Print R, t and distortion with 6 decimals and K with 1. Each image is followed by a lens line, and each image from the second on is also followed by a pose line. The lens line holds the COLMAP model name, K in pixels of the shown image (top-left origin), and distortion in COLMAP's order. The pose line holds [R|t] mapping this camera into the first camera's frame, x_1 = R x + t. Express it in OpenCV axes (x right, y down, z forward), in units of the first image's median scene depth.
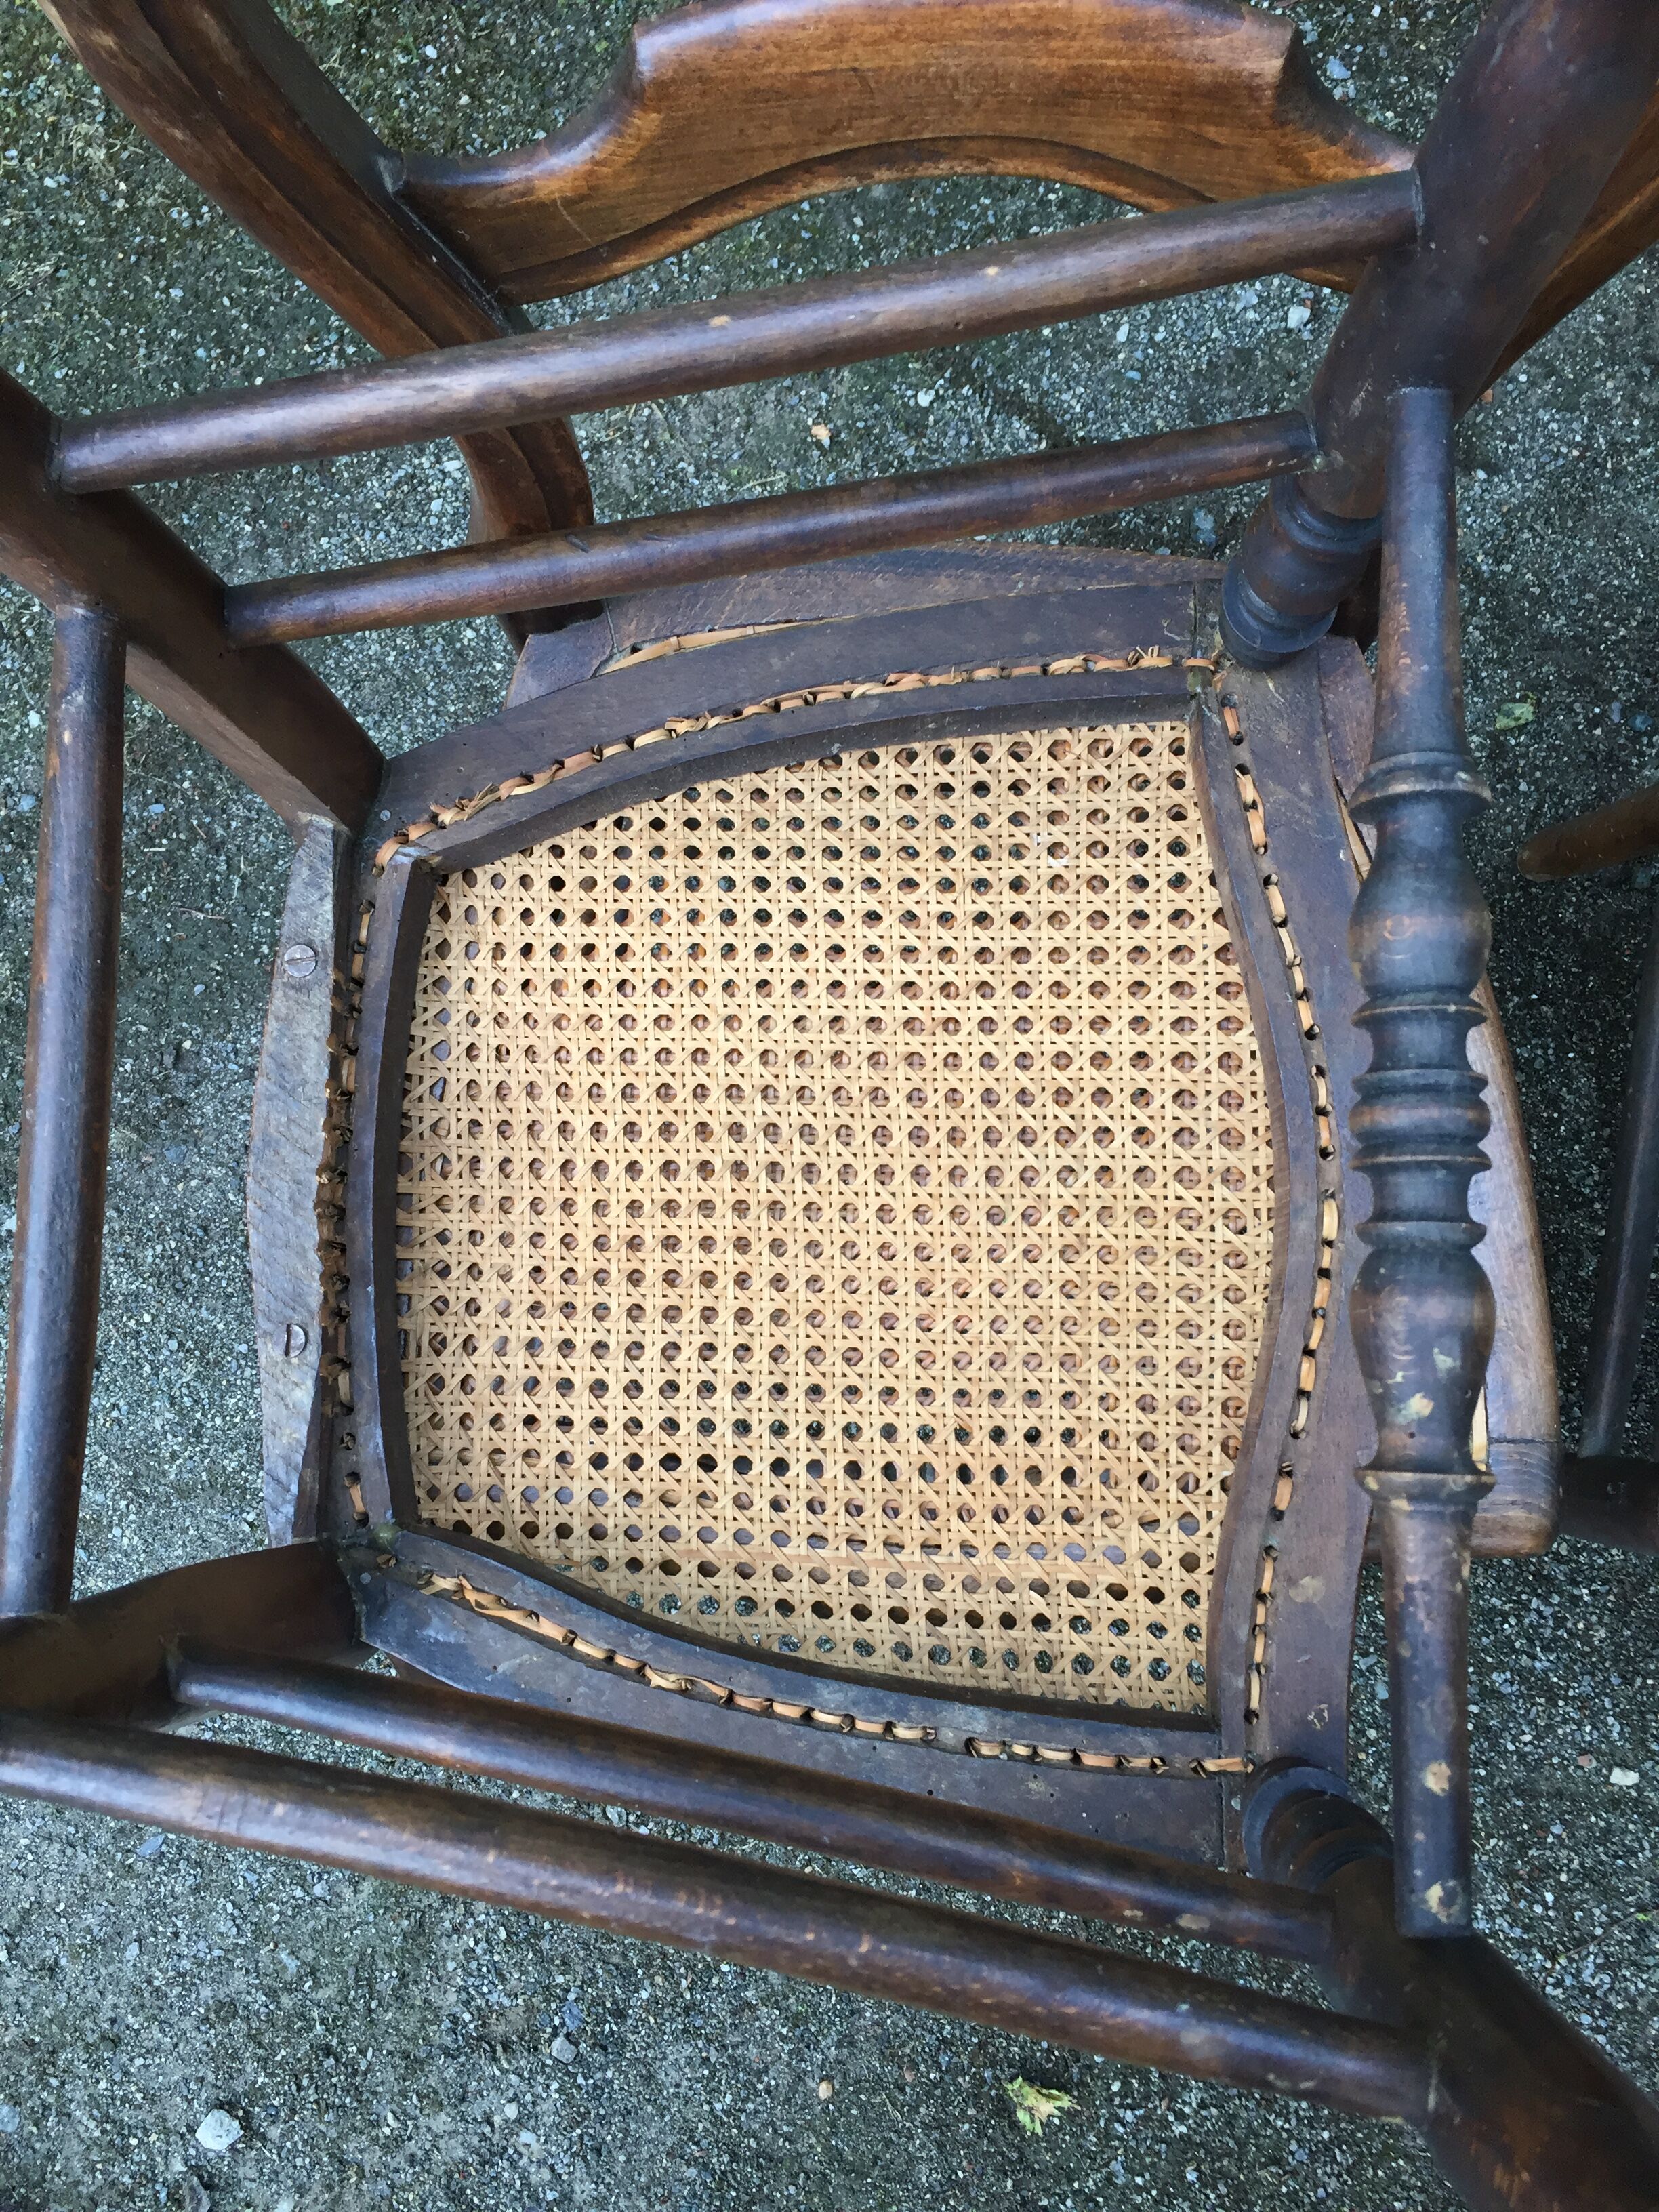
lens RADIAL K [[1876.9, 0, 831.0], [0, 1876.9, 1116.7], [0, 0, 1]] dist [0.083278, -0.109520]
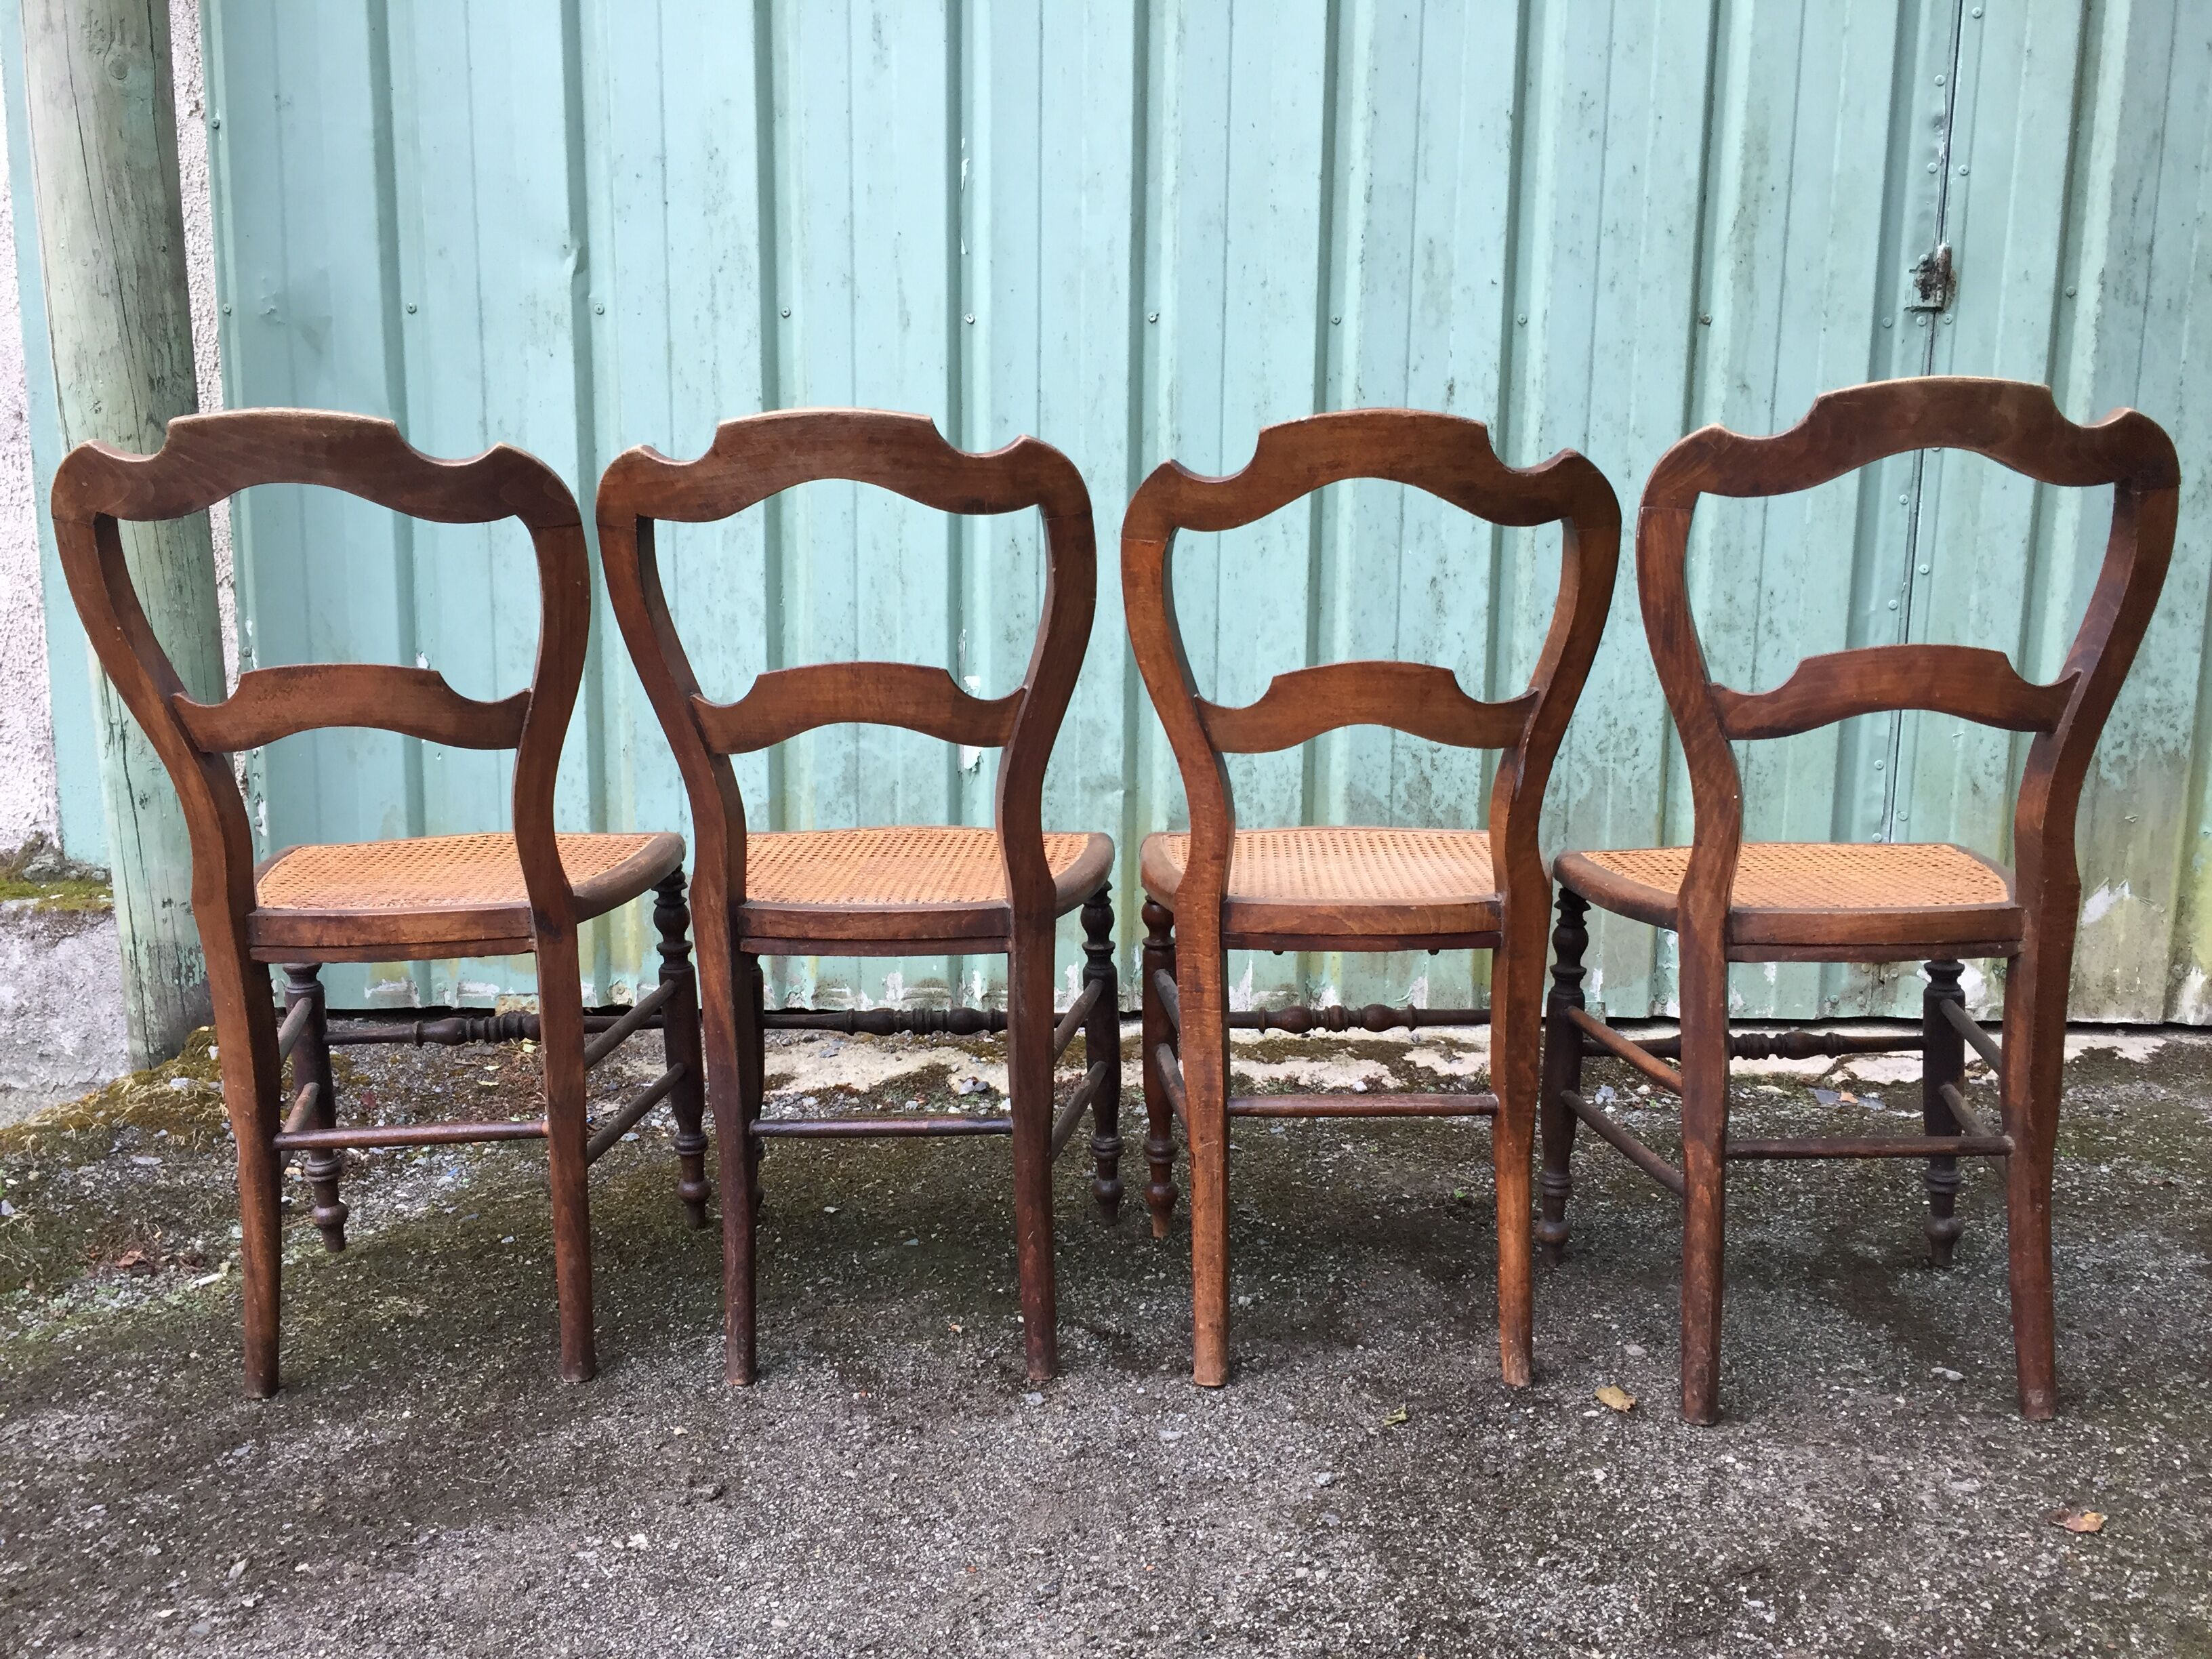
lens RADIAL K [[1875.3, 0, 1112.2], [0, 1875.3, 830.9], [0, 0, 1]] dist [0.081765, -0.105792]
pose [[0.999328, 0.032260, -0.017394, 0.142294], [-0.025461, 0.269686, -0.962612, 1.078829], [-0.026363, 0.962408, 0.270326, 0.145779]]
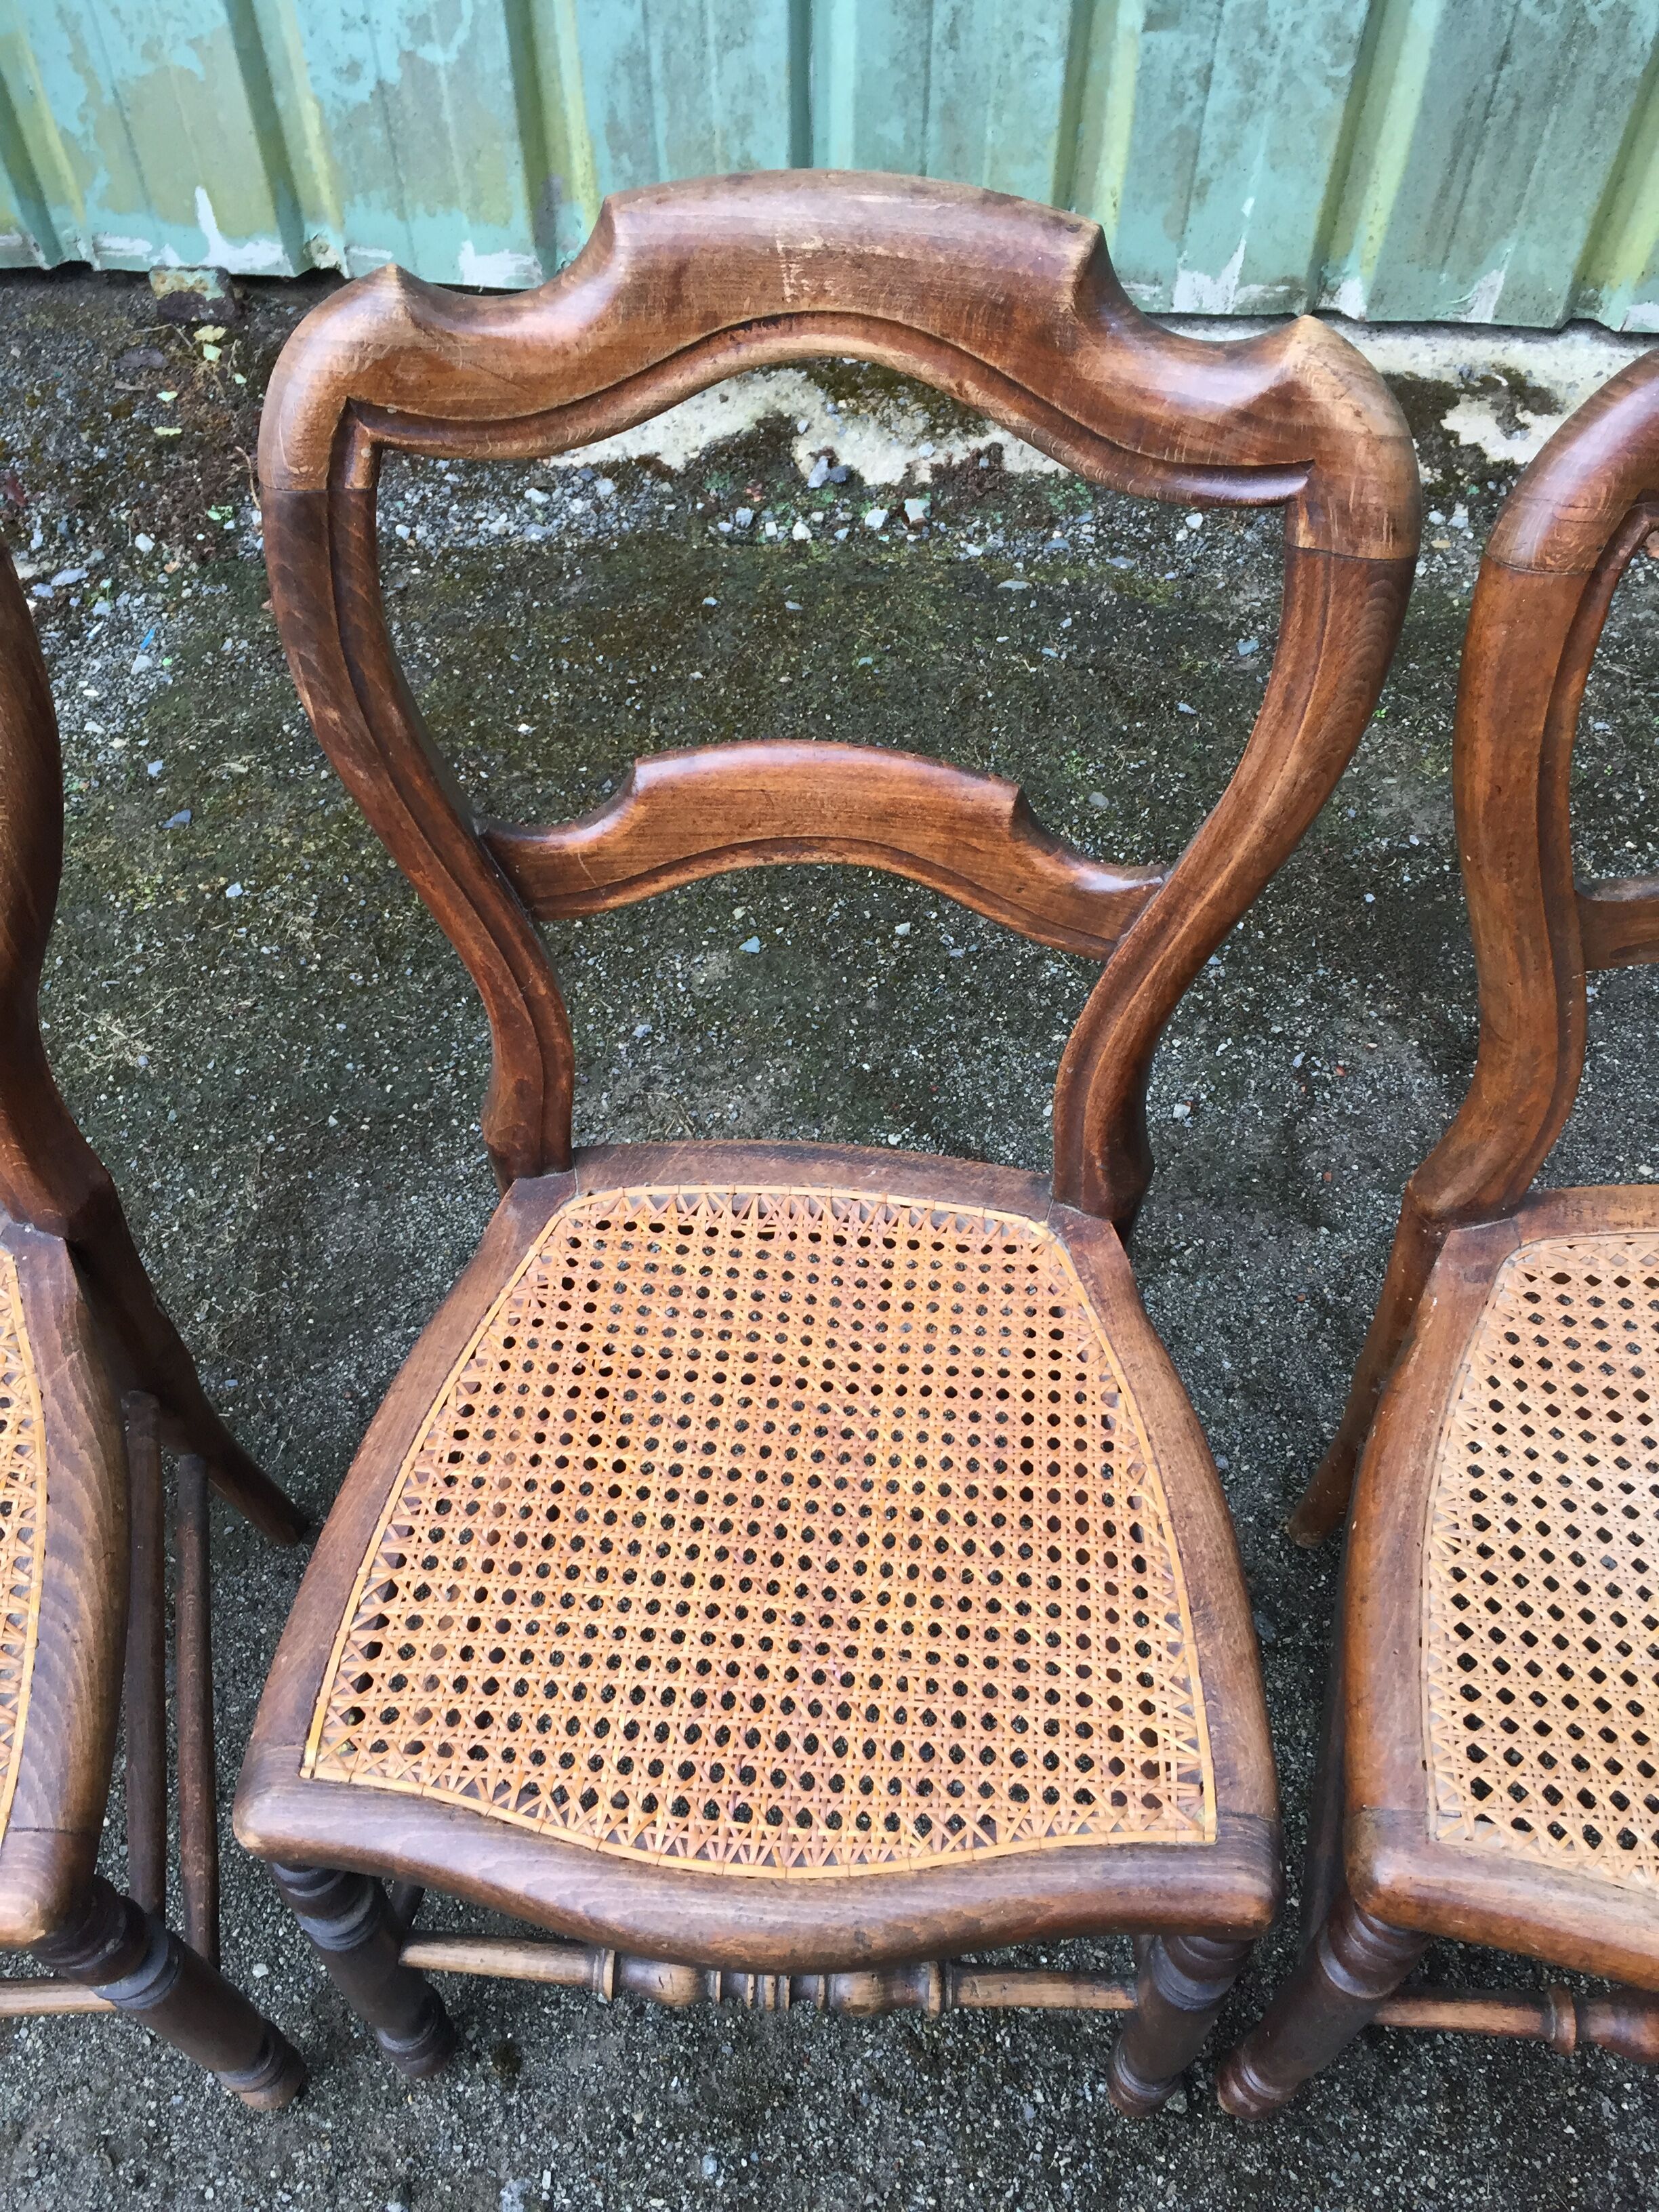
lens RADIAL K [[1876.9, 0, 831.0], [0, 1876.9, 1116.7], [0, 0, 1]] dist [0.083278, -0.109520]
pose [[0.995593, 0.088164, -0.031958, 0.046217], [-0.092849, 0.878885, -0.467911, 0.212759], [-0.013166, 0.468816, 0.883197, -0.142896]]
